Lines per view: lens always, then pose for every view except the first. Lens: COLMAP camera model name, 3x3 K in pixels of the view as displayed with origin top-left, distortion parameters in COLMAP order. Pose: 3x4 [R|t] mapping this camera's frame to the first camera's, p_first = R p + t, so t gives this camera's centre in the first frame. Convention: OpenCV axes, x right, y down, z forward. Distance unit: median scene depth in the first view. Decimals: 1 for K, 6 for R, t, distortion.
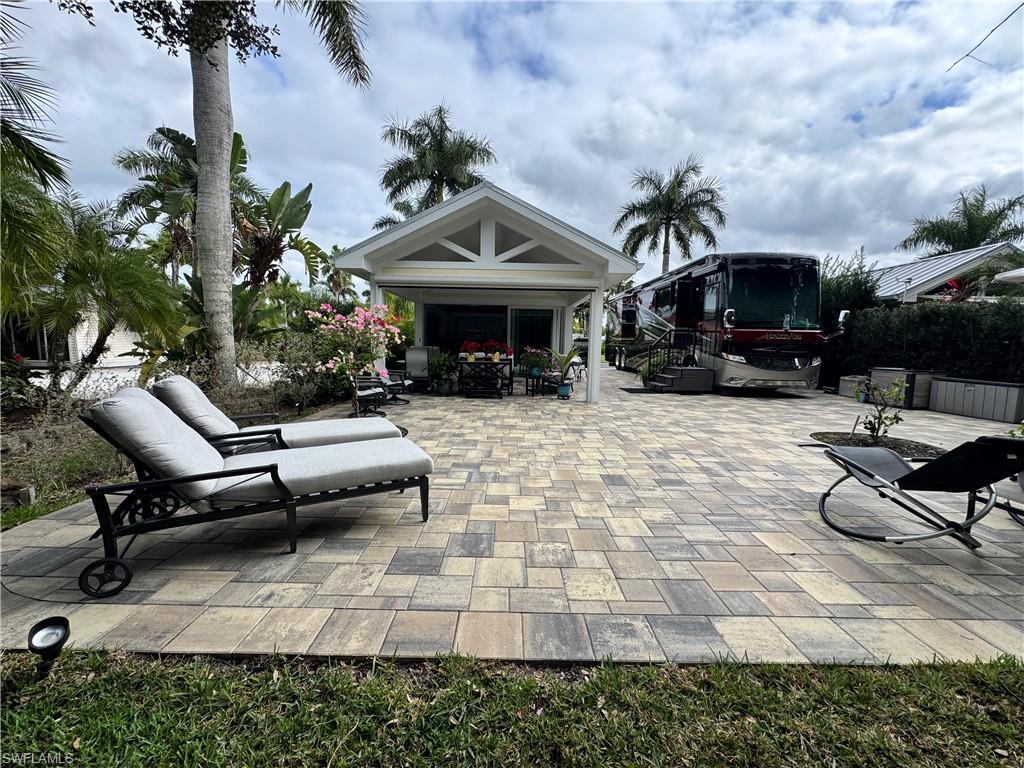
lens RADIAL K [[408.6, 0, 508.8], [0, 408.6, 382.3], [0, 0, 1]] dist [-0.003606, 0.000436]
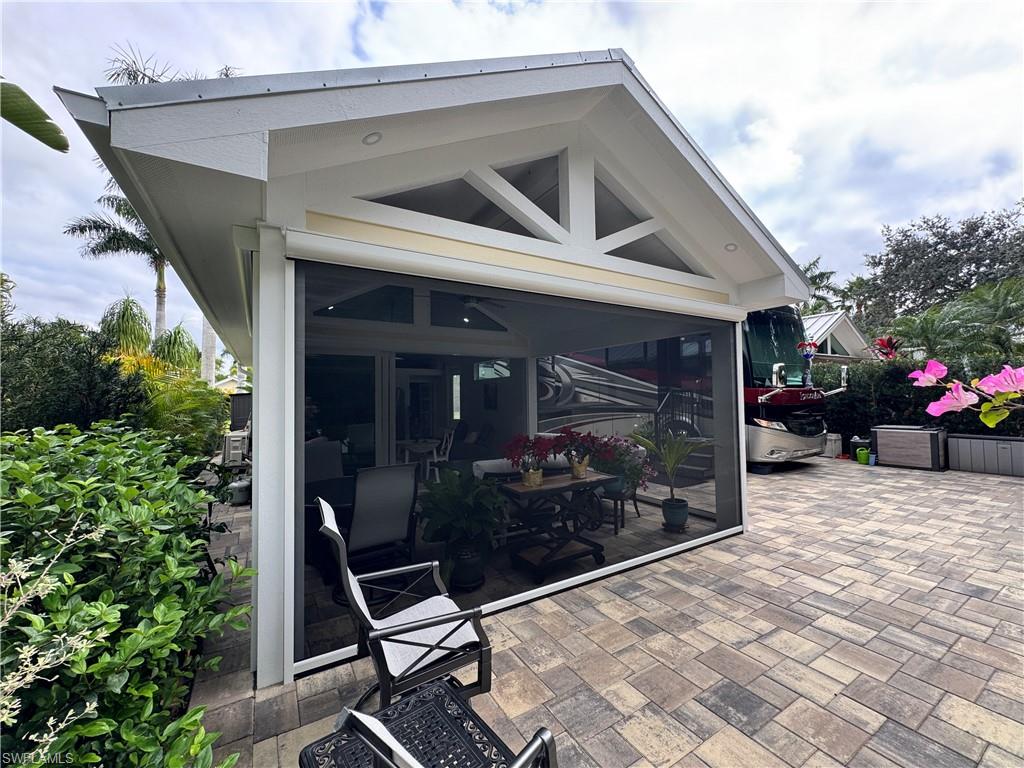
lens RADIAL K [[408.6, 0, 509.7], [0, 408.6, 384.8], [0, 0, 1]] dist [-0.003606, 0.000436]
pose [[0.855125, -0.017775, 0.518117, -0.320448], [0.082555, 0.991328, -0.102244, -0.110030], [-0.511806, 0.130205, 0.849177, 0.656276]]
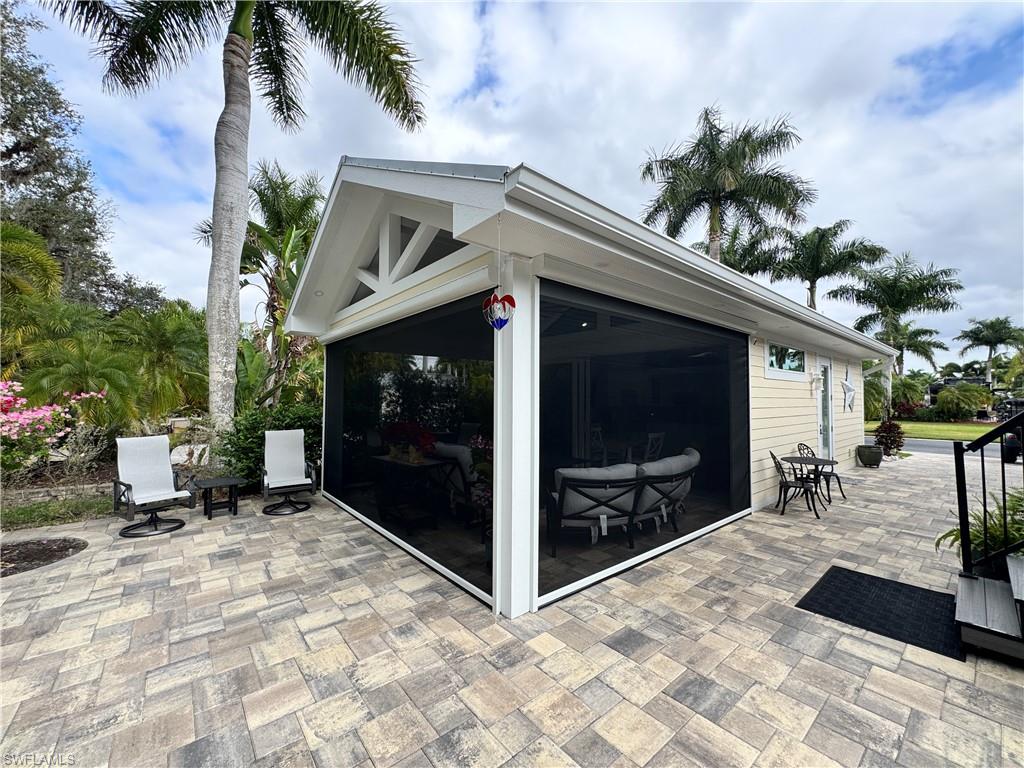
lens RADIAL K [[408.6, 0, 510.1], [0, 408.6, 385.1], [0, 0, 1]] dist [-0.003606, 0.000436]
pose [[0.637495, -0.041708, -0.769325, 0.470112], [-0.066973, 0.991754, -0.109263, -0.101032], [0.767538, 0.121179, 0.629445, 0.744422]]
